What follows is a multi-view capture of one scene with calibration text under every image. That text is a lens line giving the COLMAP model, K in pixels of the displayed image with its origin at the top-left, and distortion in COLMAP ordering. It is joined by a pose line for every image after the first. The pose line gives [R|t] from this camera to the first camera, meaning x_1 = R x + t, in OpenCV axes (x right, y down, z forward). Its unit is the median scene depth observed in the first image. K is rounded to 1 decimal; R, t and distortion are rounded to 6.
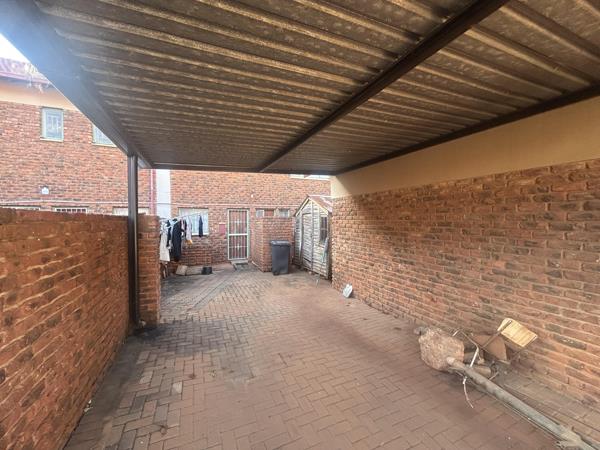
lens RADIAL K [[241.0, 0, 299.7], [0, 241.0, 224.5], [0, 0, 1]] dist [-0.000315, -0.000226]
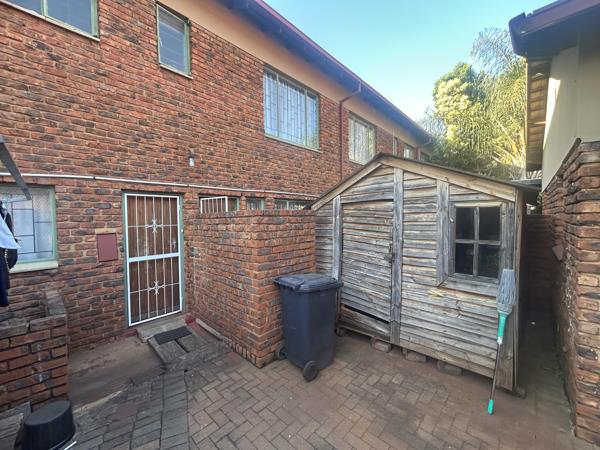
lens RADIAL K [[241.0, 0, 297.6], [0, 241.0, 225.3], [0, 0, 1]] dist [-0.000315, -0.000226]
pose [[0.922779, -0.024372, 0.384559, -0.196001], [0.021883, 0.999702, 0.010847, -0.010490], [-0.384708, -0.001595, 0.923037, 0.556427]]
